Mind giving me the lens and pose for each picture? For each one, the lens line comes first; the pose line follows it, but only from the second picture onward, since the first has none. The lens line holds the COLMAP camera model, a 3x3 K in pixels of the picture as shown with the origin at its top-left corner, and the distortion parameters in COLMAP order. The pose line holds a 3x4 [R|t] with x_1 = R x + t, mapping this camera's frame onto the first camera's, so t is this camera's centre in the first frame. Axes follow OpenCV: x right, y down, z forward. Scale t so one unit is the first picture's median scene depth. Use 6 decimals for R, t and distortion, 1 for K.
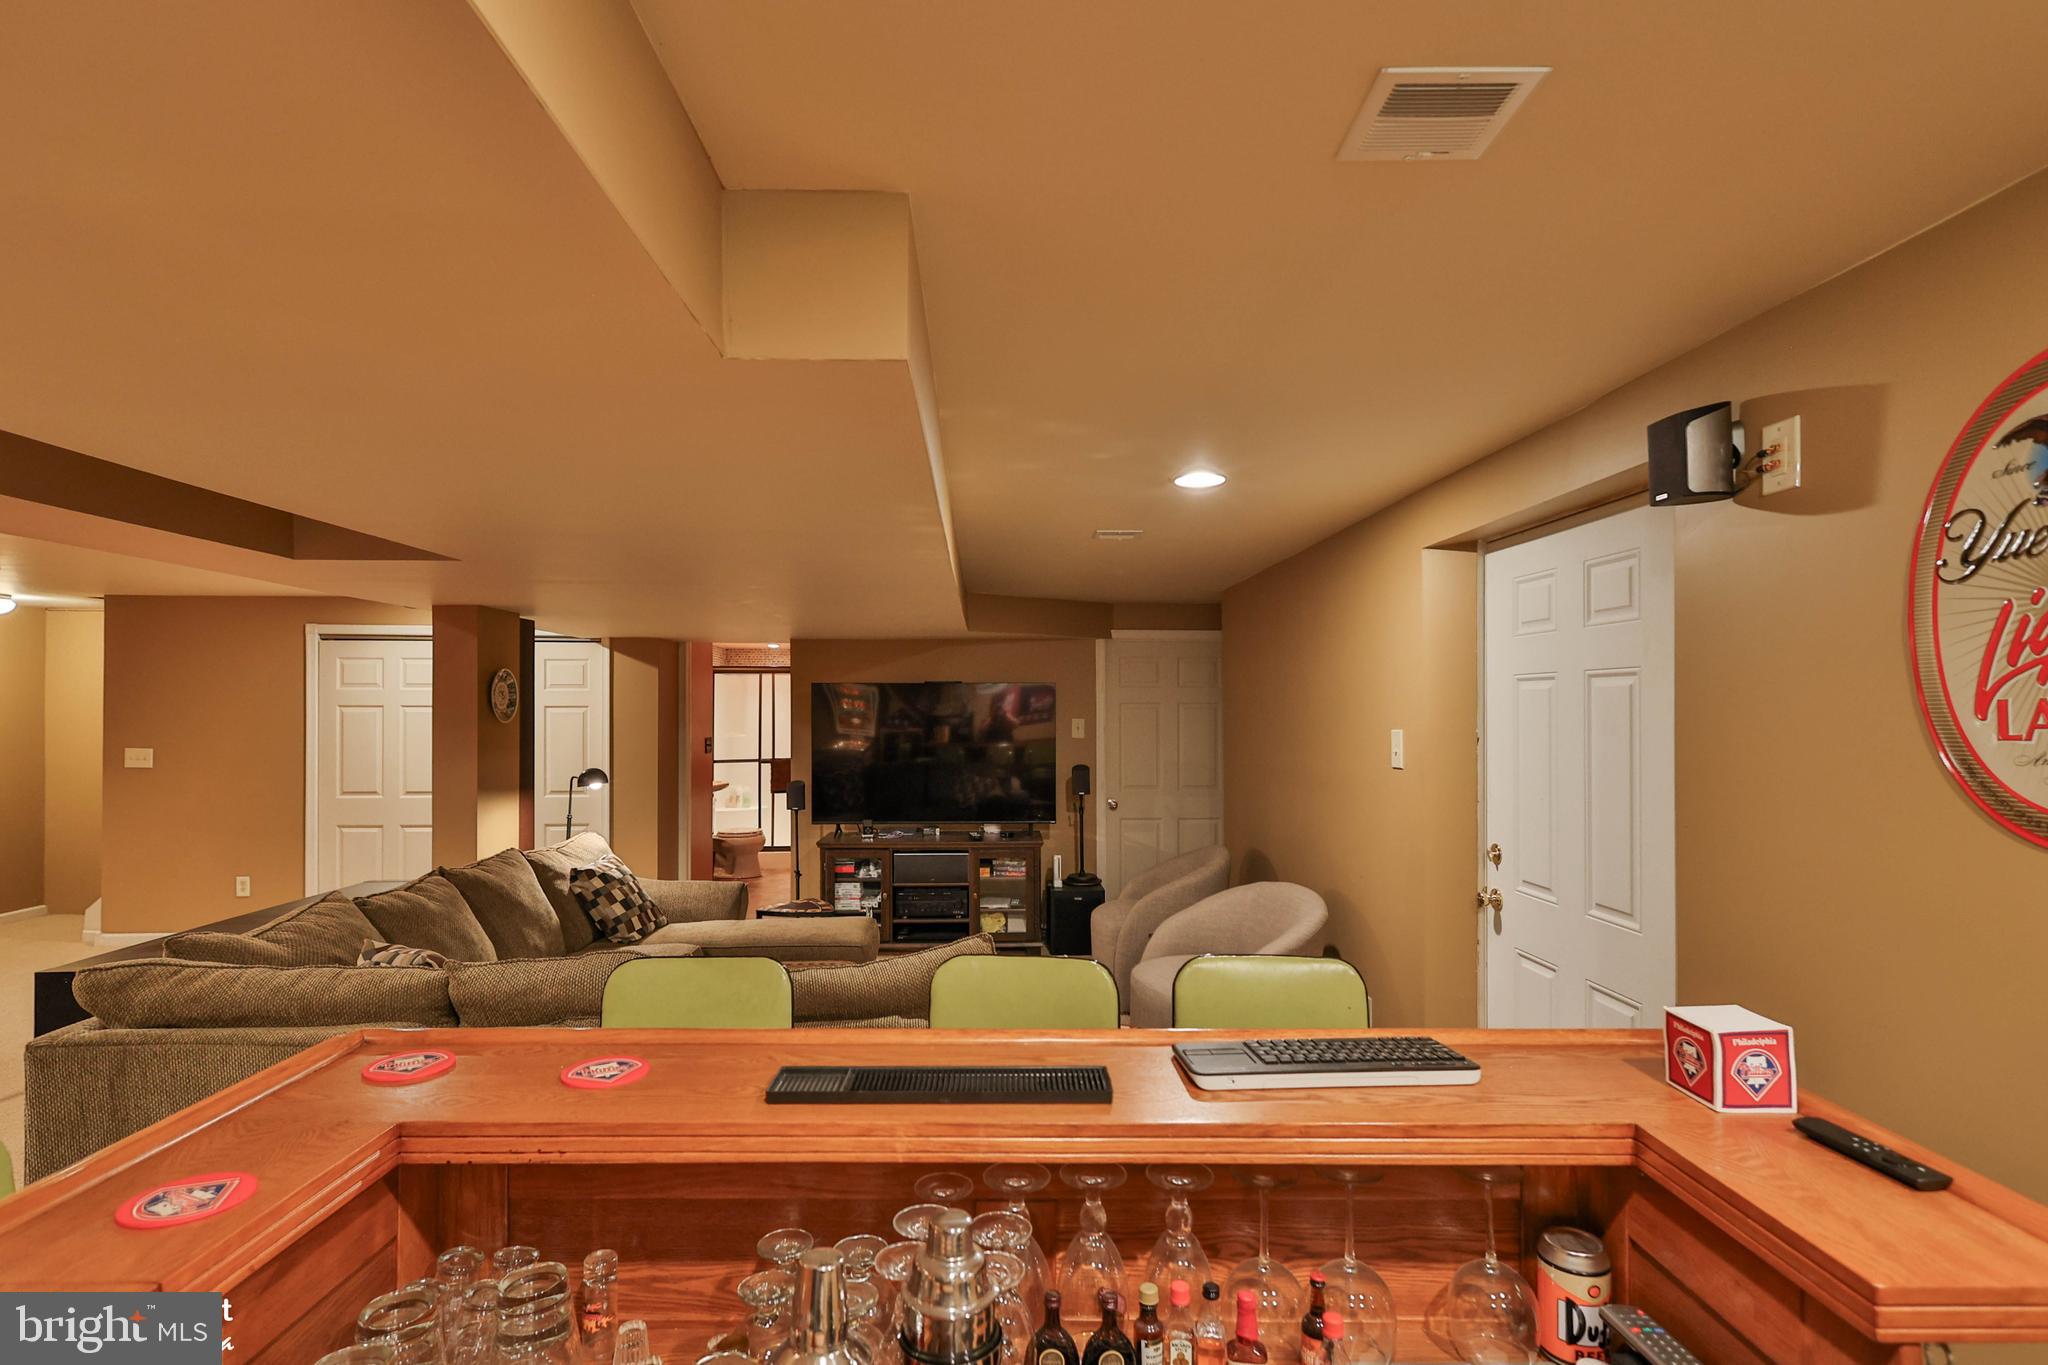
lens RADIAL K [[1037.8, 0, 1022.4], [0, 1037.8, 703.6], [0, 0, 1]] dist [0.002434, -0.000034]
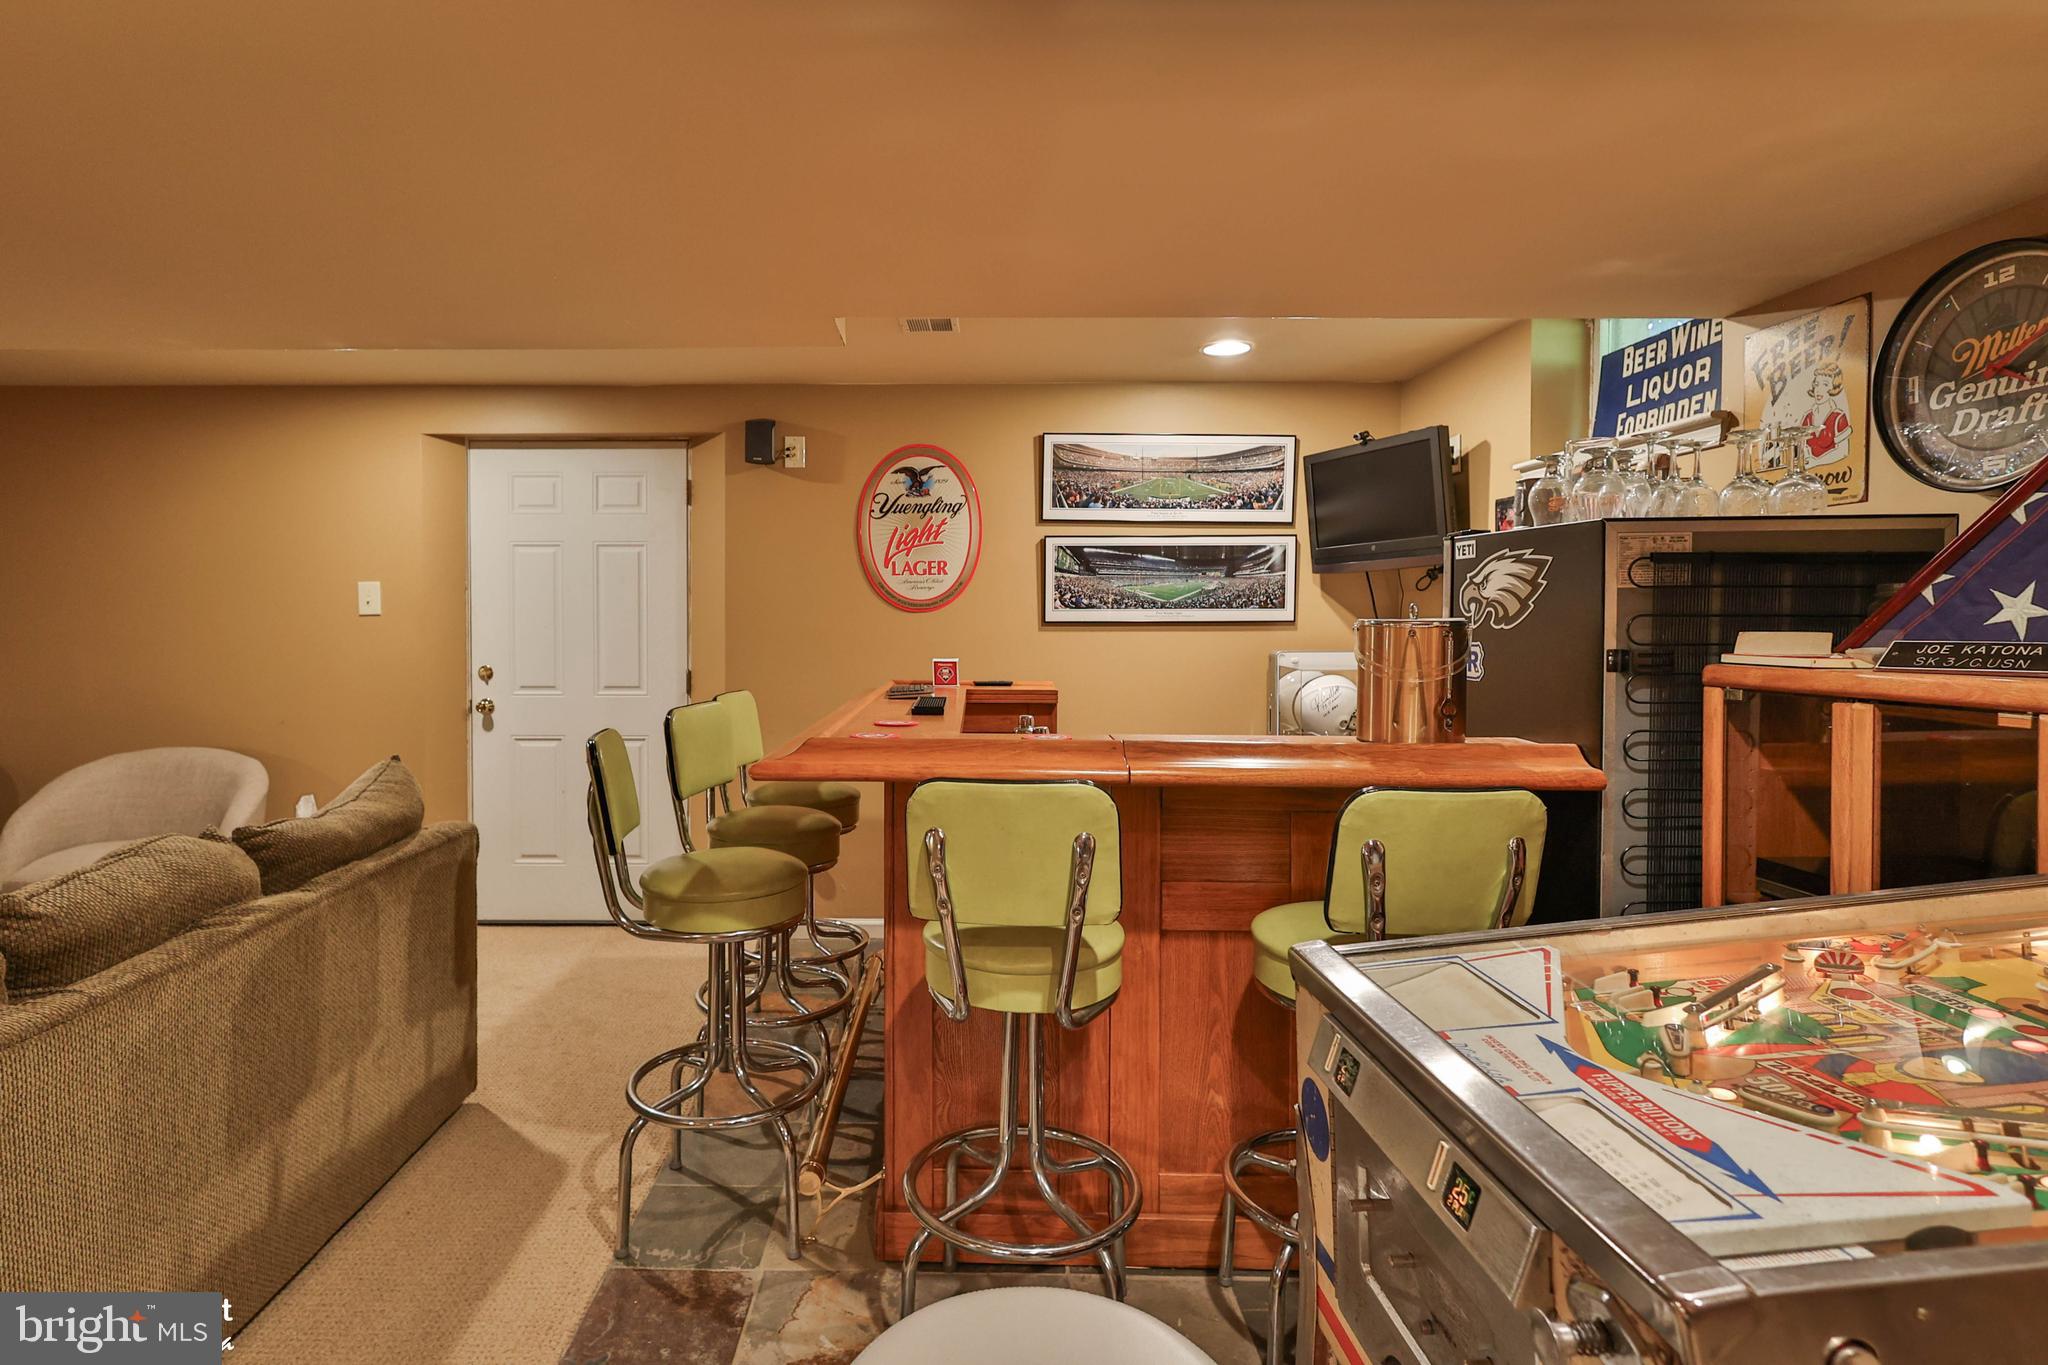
lens RADIAL K [[1044.9, 0, 928.0], [0, 1044.9, 636.6], [0, 0, 1]] dist [0.000480, 0.000178]
pose [[0.041225, -0.020624, 0.998937, -0.575371], [-0.005434, 0.999768, 0.020865, 0.042393], [-0.999135, -0.006288, 0.041103, 0.231476]]
